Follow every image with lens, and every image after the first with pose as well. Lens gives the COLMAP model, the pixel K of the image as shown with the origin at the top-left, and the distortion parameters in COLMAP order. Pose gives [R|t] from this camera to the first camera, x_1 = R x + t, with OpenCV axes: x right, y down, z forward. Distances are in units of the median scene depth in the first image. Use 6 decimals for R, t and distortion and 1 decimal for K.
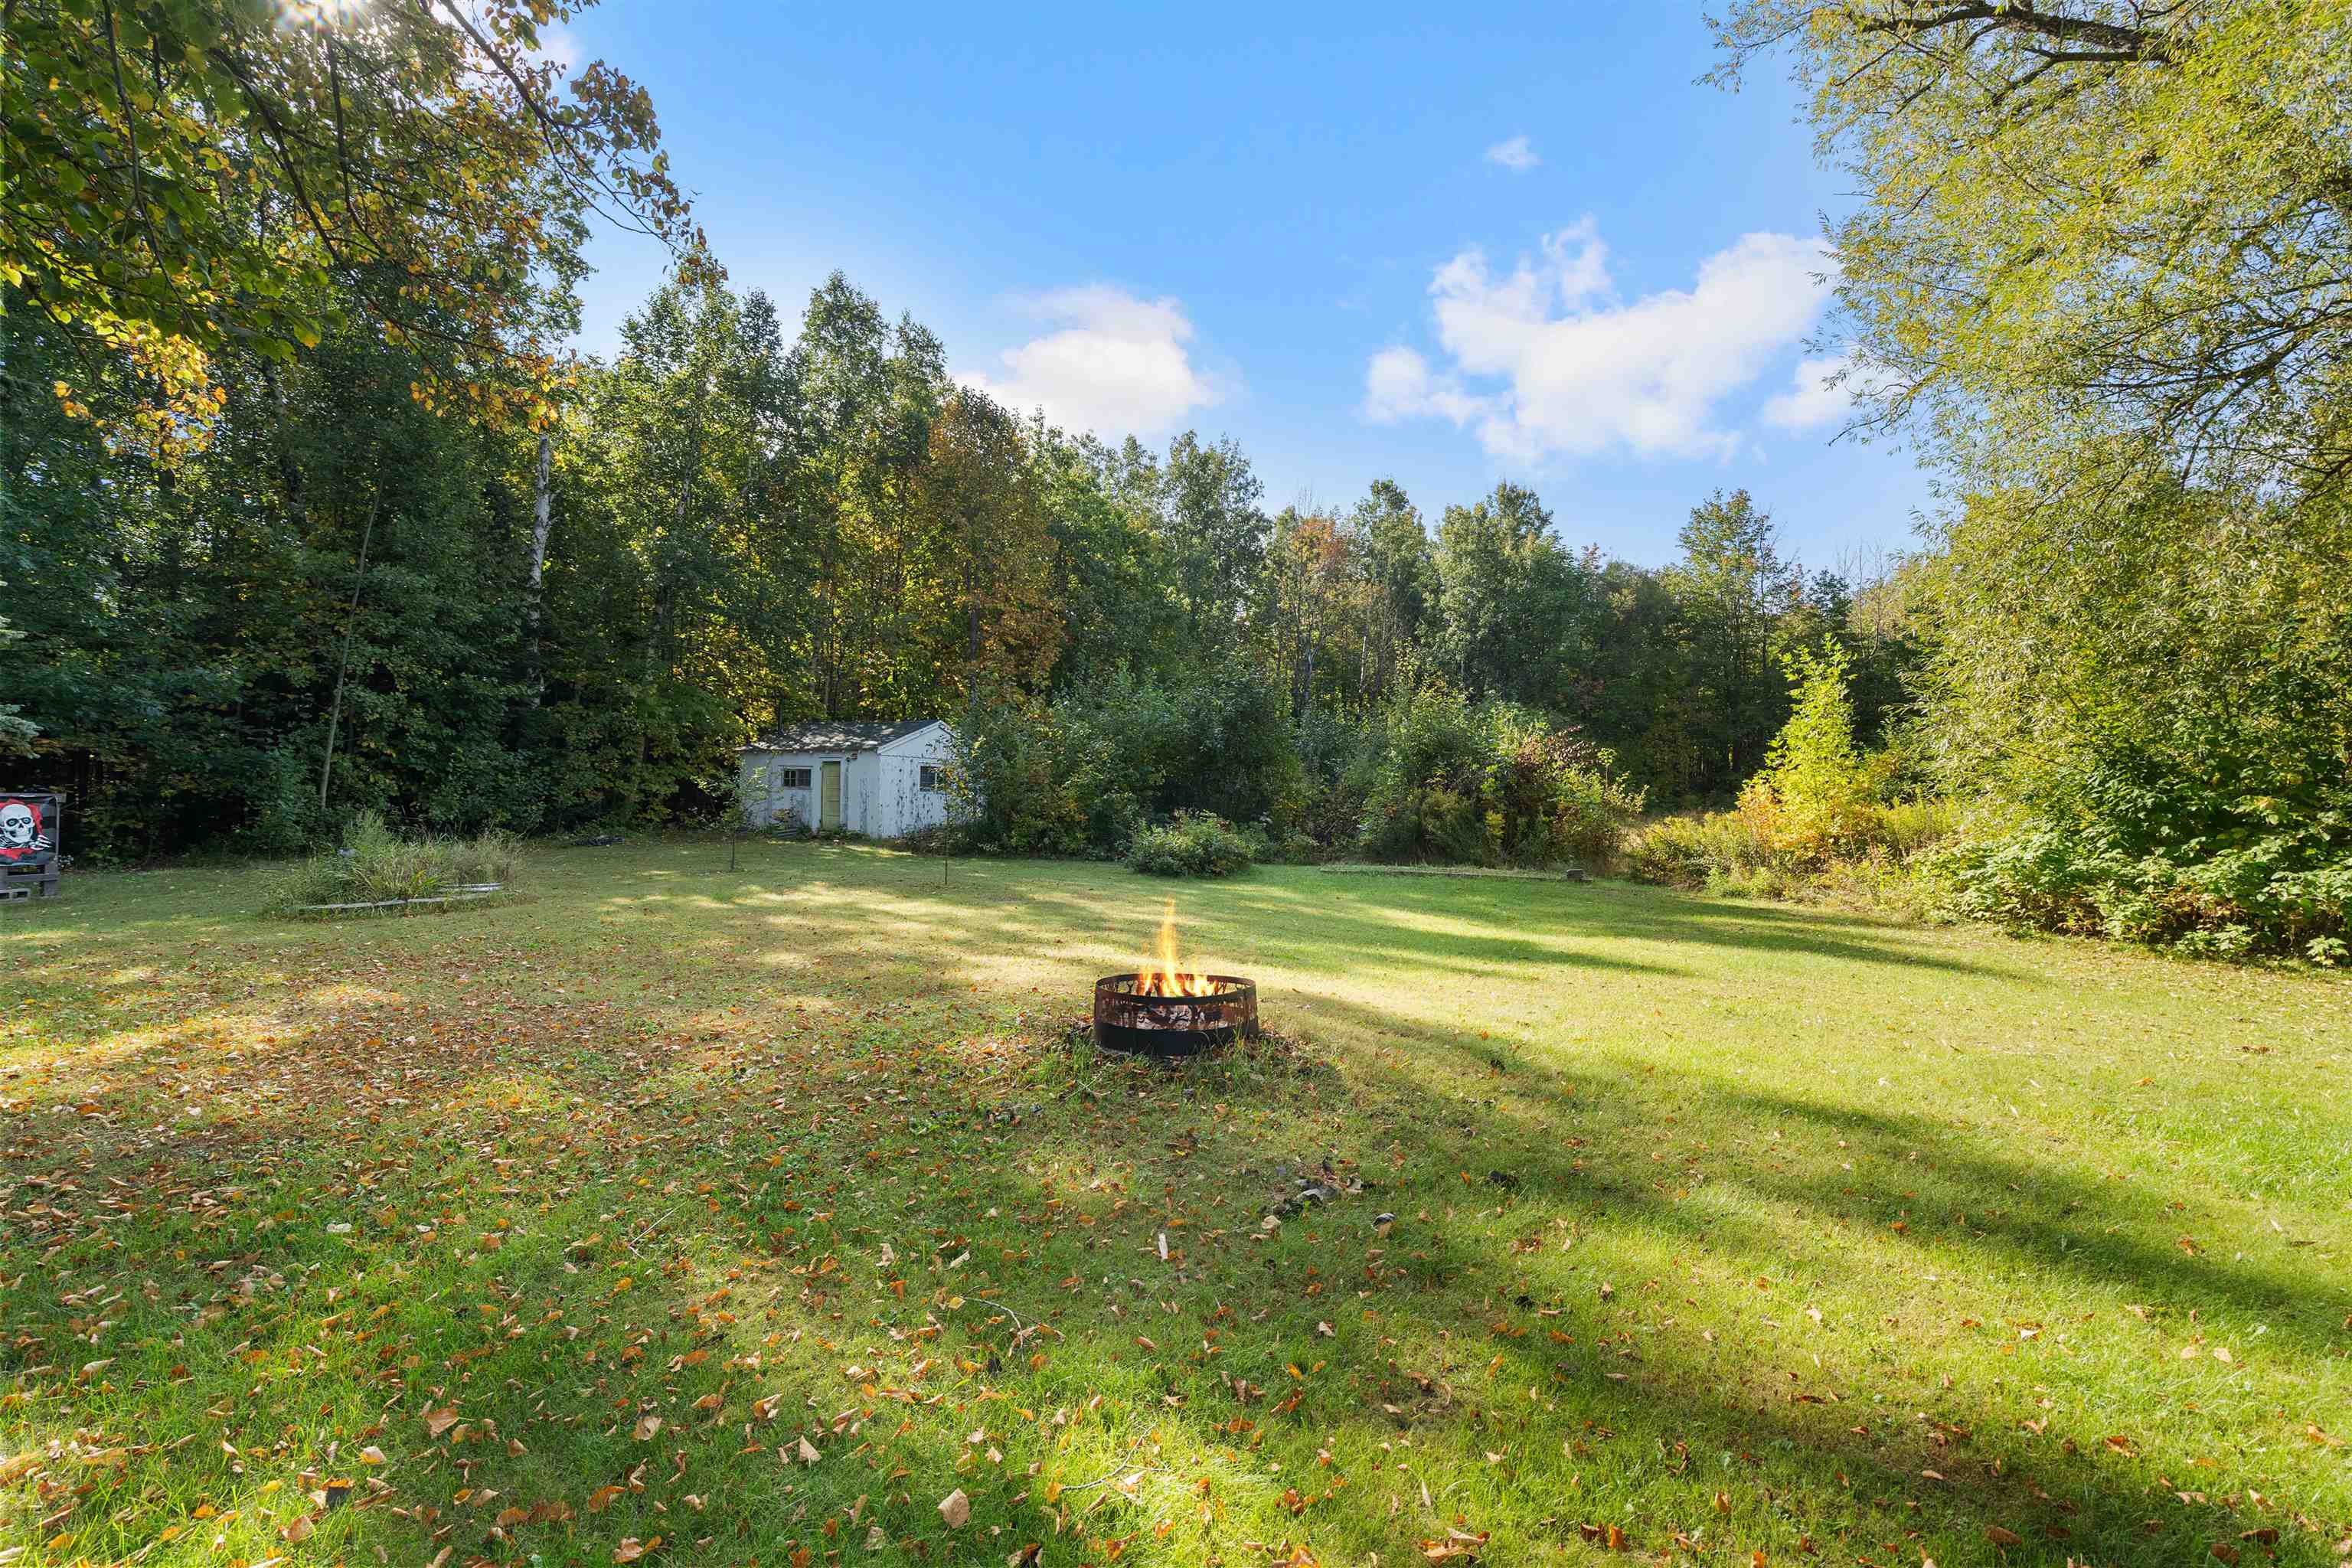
lens RADIAL K [[1064.8, 0, 1176.5], [0, 1064.8, 786.4], [0, 0, 1]] dist [0.003319, 0.000894]
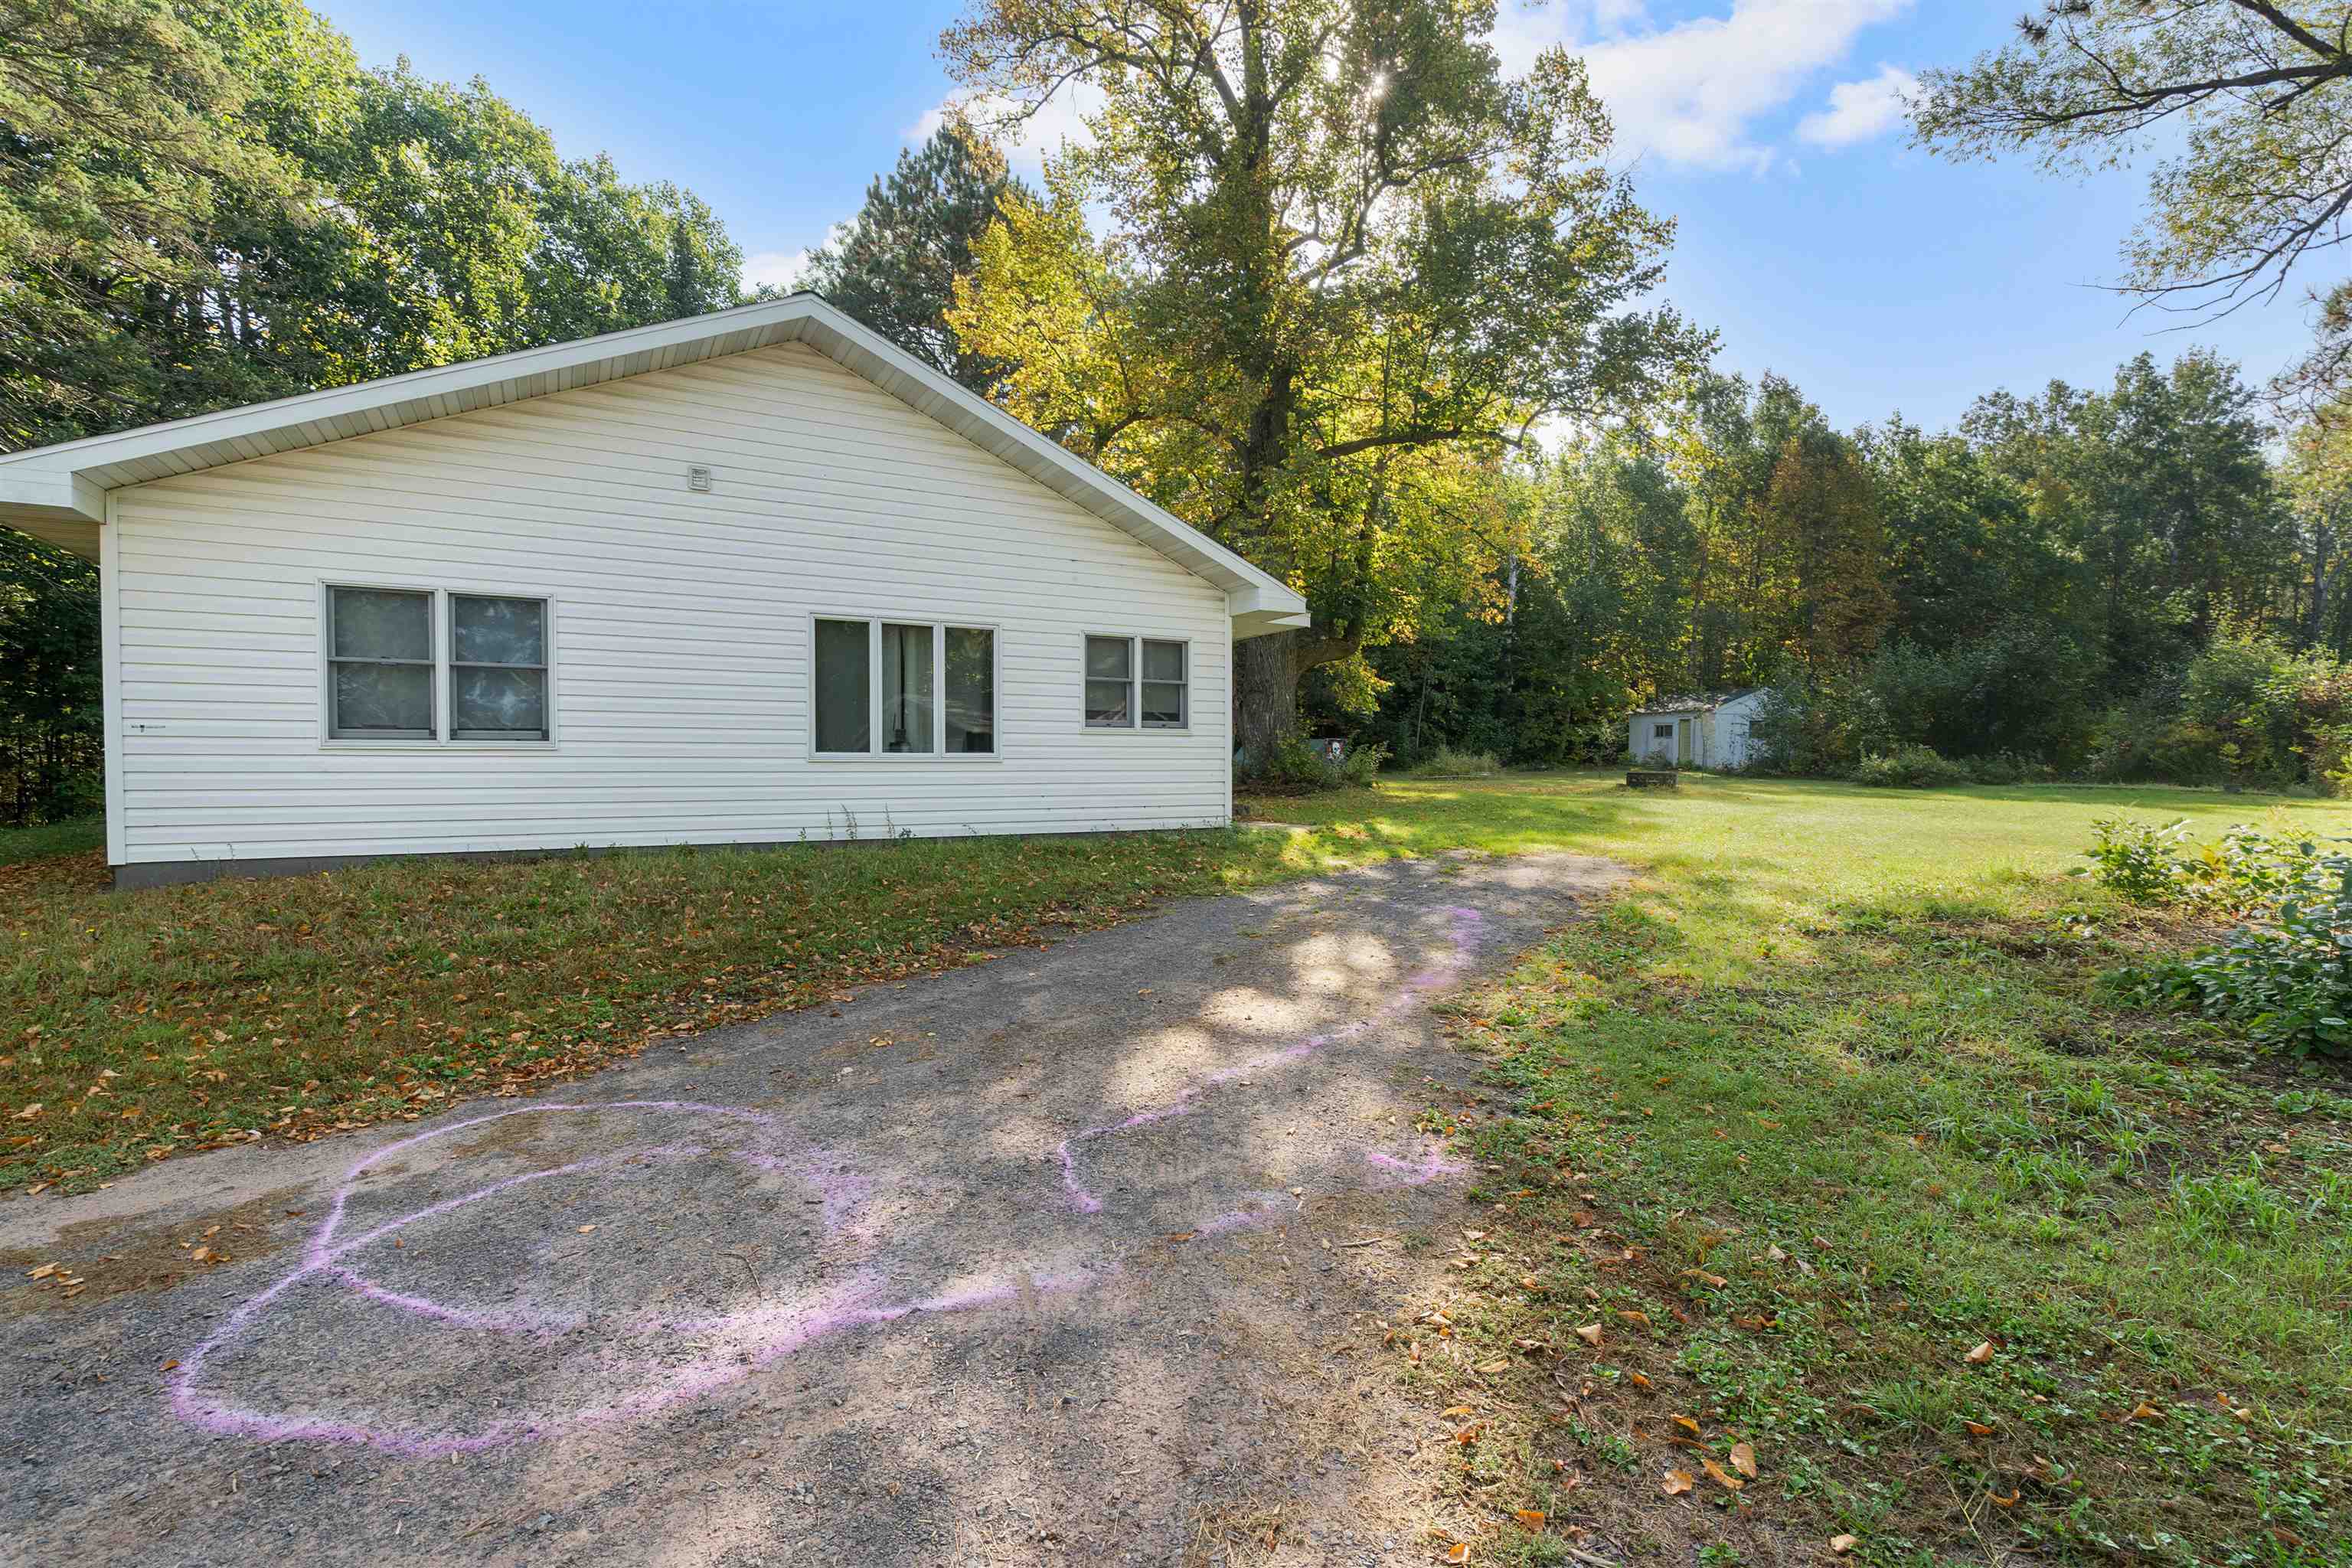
lens RADIAL K [[1064.8, 0, 1184.0], [0, 1064.8, 777.5], [0, 0, 1]] dist [0.003319, 0.000894]
pose [[0.660744, 0.007051, -0.750578, 0.322586], [0.008731, 0.999816, 0.017078, 0.026013], [0.750560, -0.017837, 0.660561, -0.500803]]
